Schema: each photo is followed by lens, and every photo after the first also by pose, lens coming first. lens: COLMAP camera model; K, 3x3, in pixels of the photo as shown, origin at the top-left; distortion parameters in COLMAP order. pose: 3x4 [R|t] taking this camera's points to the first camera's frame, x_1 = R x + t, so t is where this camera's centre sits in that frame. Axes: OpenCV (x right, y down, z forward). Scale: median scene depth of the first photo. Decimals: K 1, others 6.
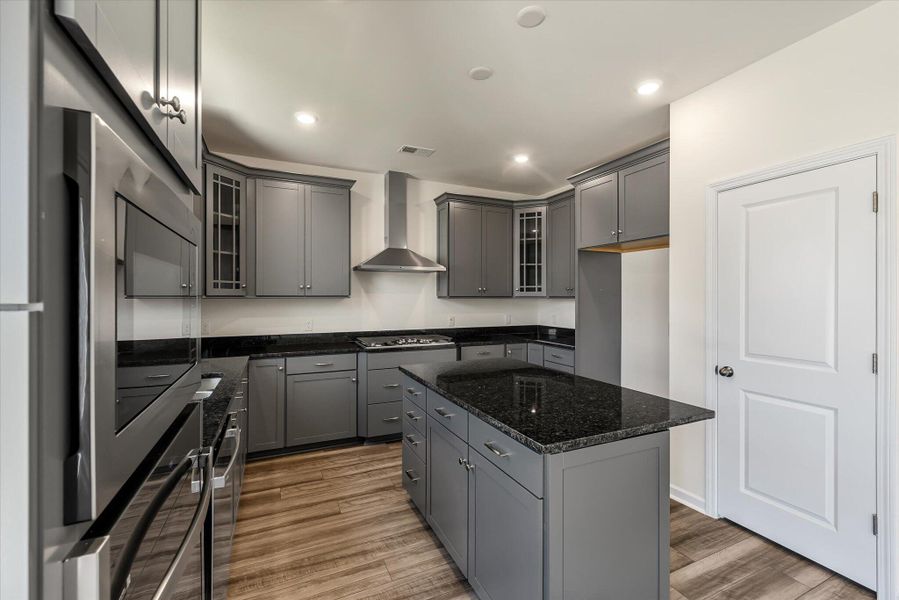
lens RADIAL K [[394.0, 0, 445.1], [0, 394.0, 295.9], [0, 0, 1]] dist [0.003037, 0.001253]
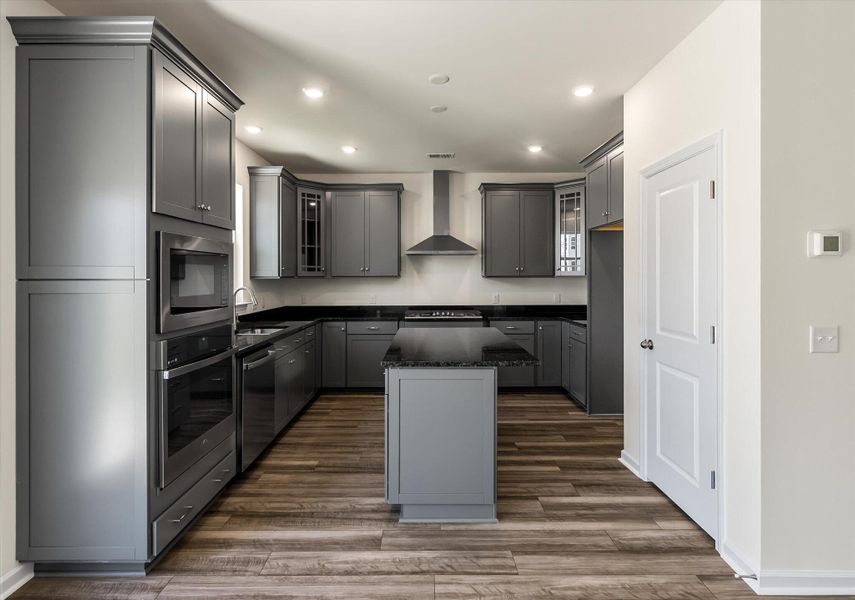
lens RADIAL K [[431.8, 0, 409.6], [0, 431.8, 277.3], [0, 0, 1]] dist [0.010942, 0.000346]
pose [[0.897078, -0.003170, -0.441861, 0.446325], [0.004514, 0.999988, 0.001990, 0.001312], [0.441849, -0.003780, 0.897081, -0.241646]]
